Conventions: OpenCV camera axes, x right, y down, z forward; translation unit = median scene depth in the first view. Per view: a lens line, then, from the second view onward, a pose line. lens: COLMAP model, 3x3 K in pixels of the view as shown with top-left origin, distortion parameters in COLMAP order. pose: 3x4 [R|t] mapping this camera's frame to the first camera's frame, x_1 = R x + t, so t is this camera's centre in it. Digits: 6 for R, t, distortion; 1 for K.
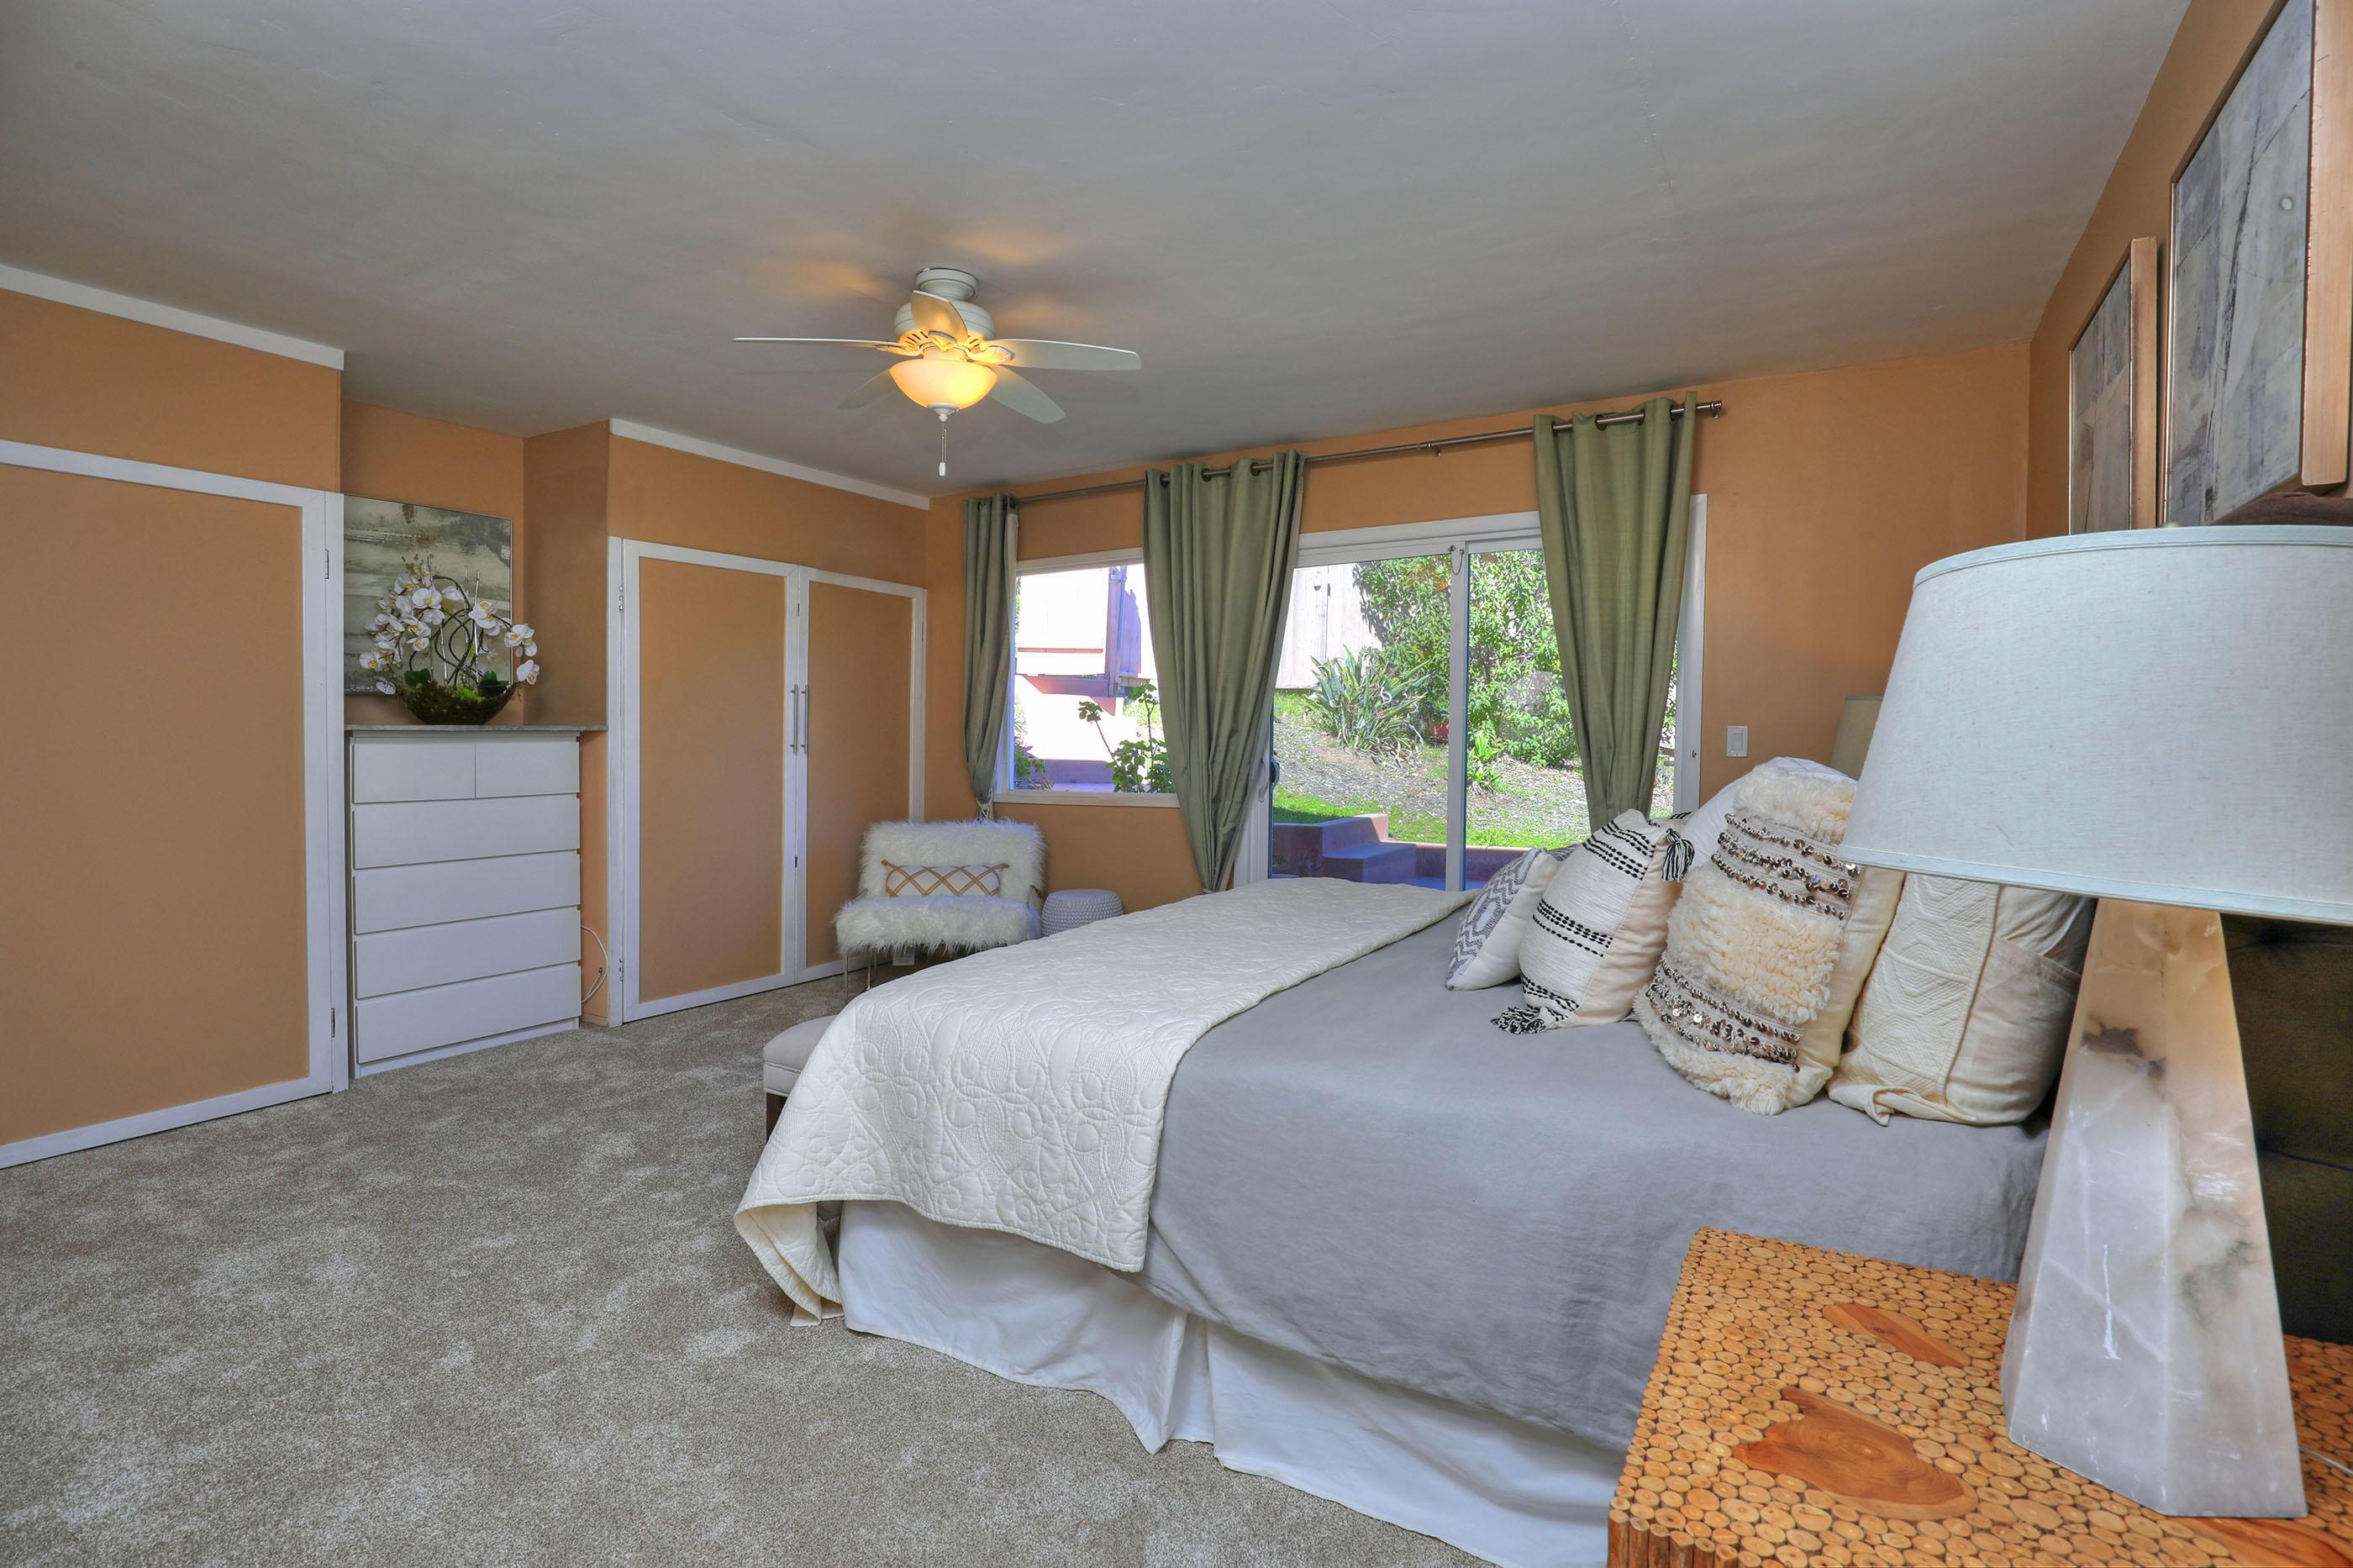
lens RADIAL K [[1084.9, 0, 1176.5], [0, 1084.9, 784.0], [0, 0, 1]] dist [-0.001997, -0.000141]
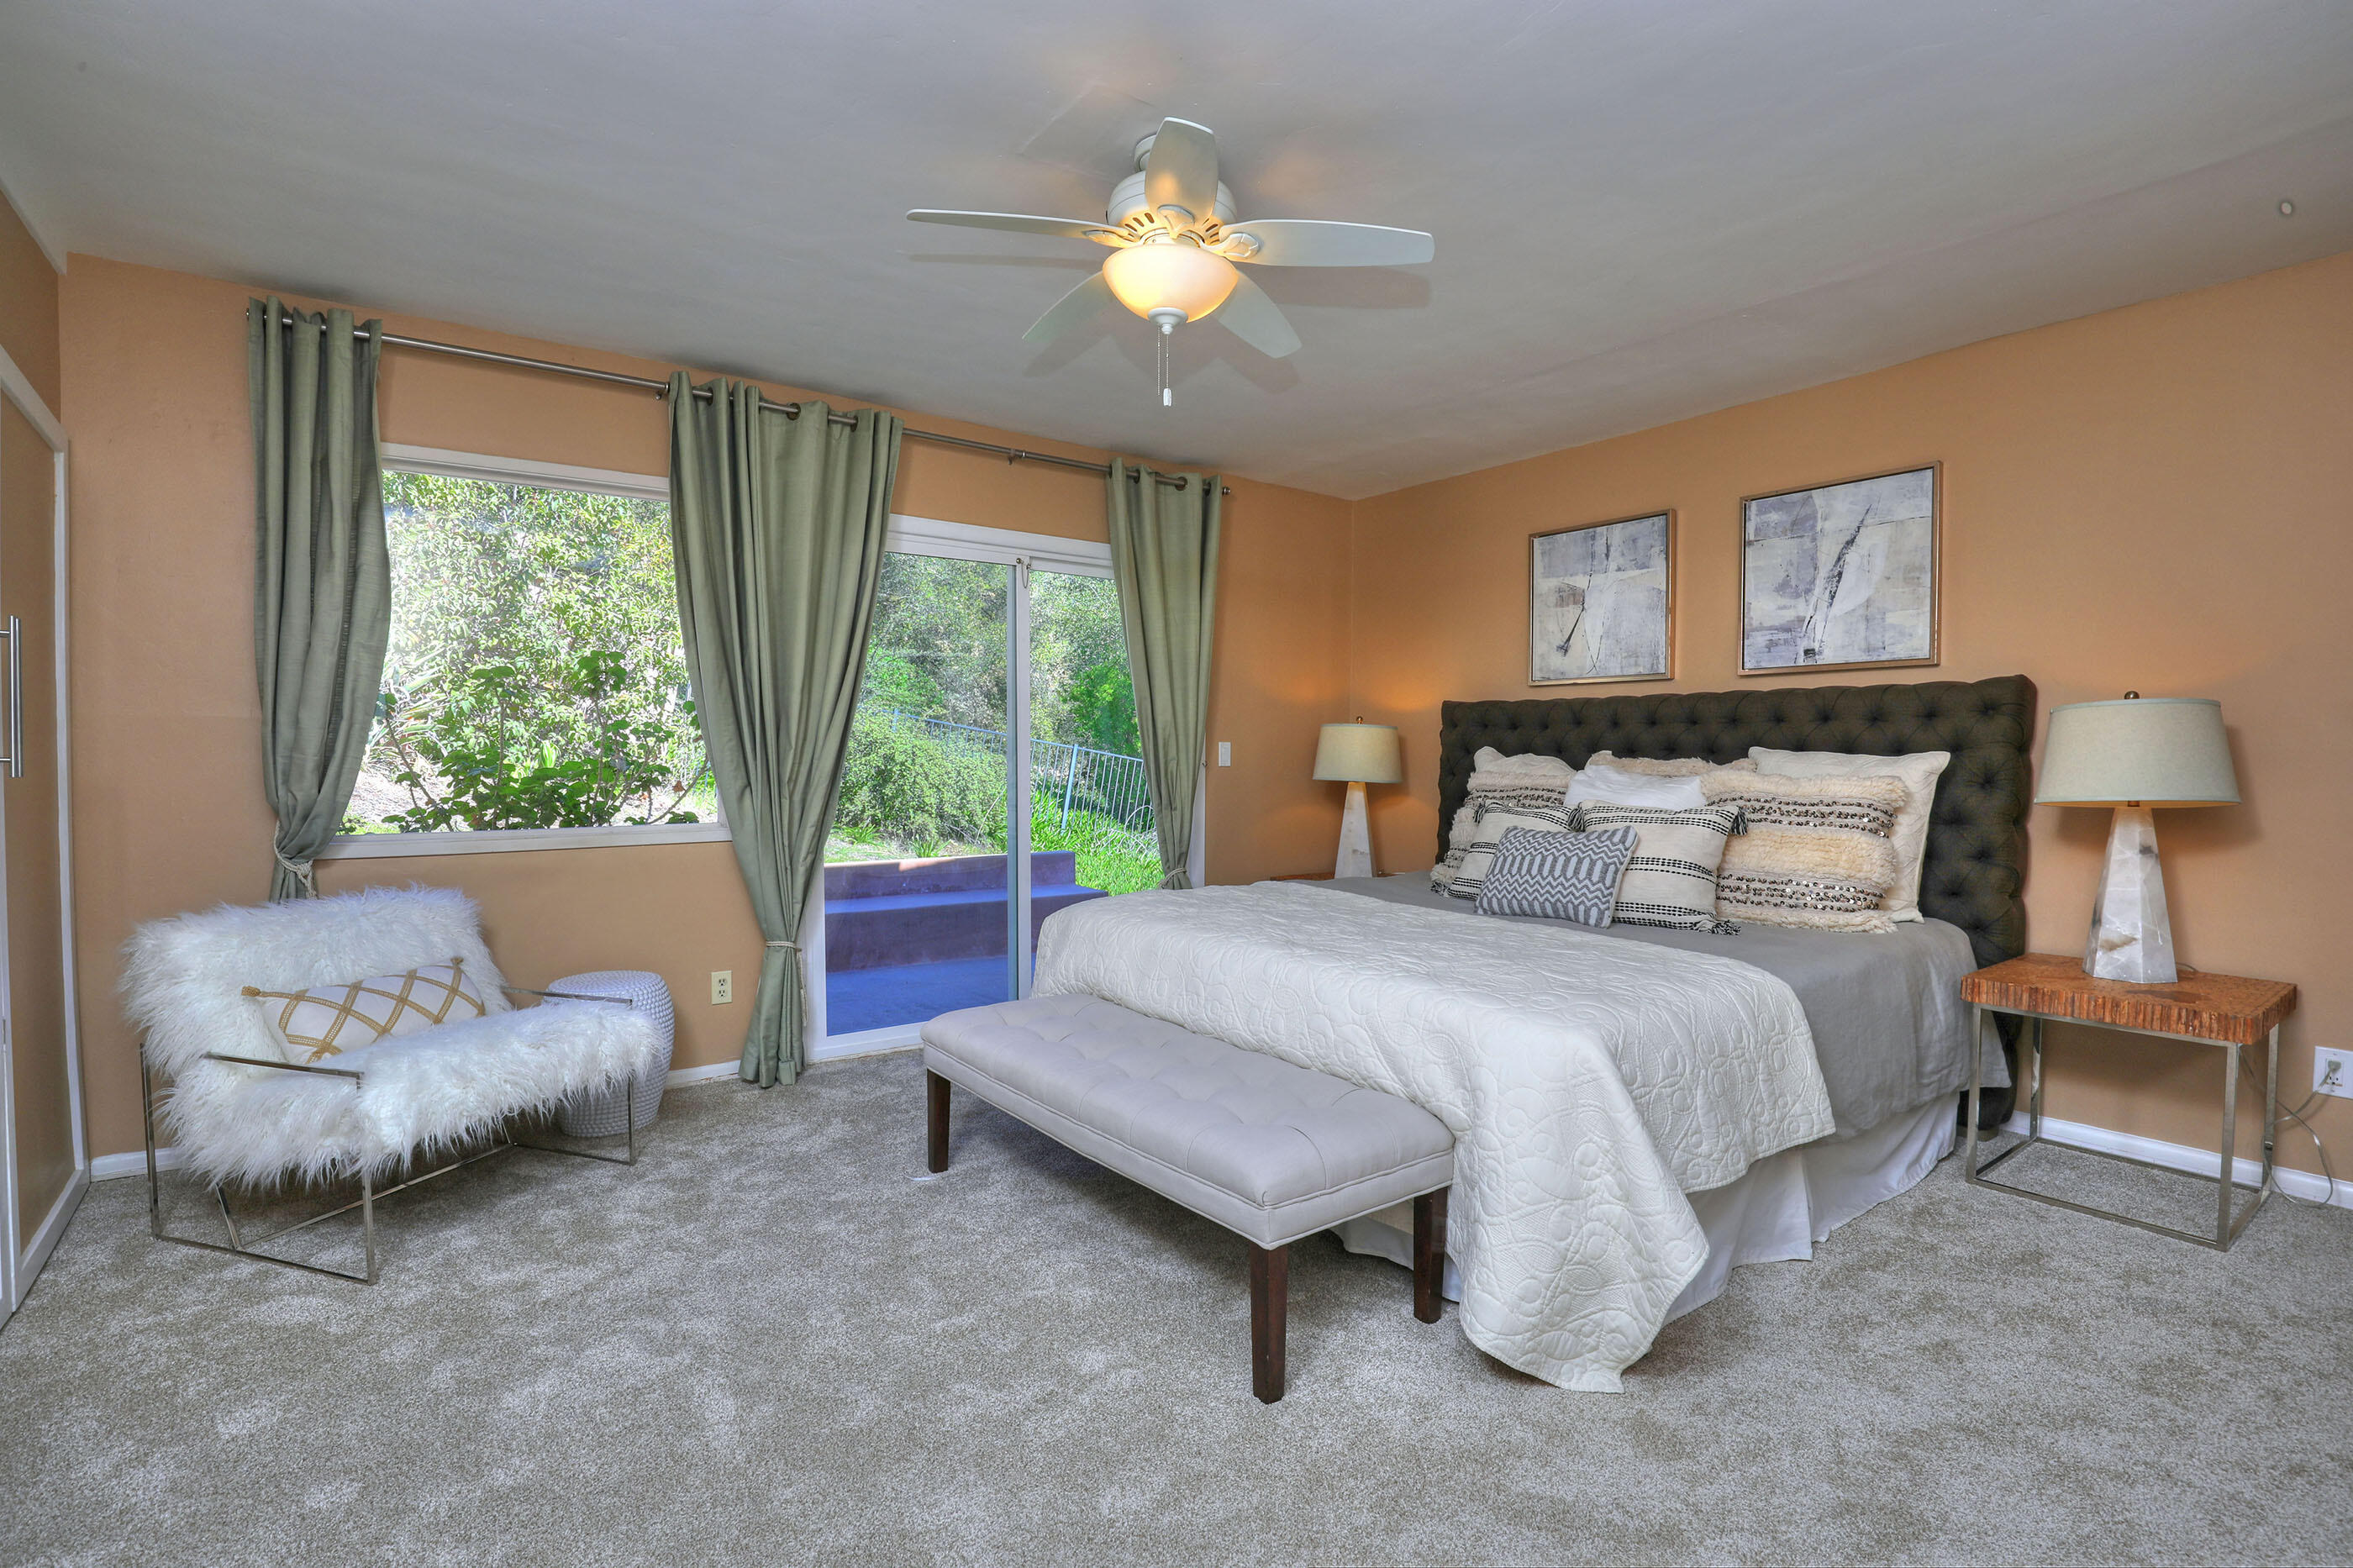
lens RADIAL K [[1084.9, 0, 1176.5], [0, 1084.9, 784.0], [0, 0, 1]] dist [-0.001997, -0.000141]
pose [[0.389151, -0.030588, 0.920666, -0.664376], [0.035633, 0.999200, 0.018136, -0.024996], [-0.920485, 0.025749, 0.389929, 0.511783]]
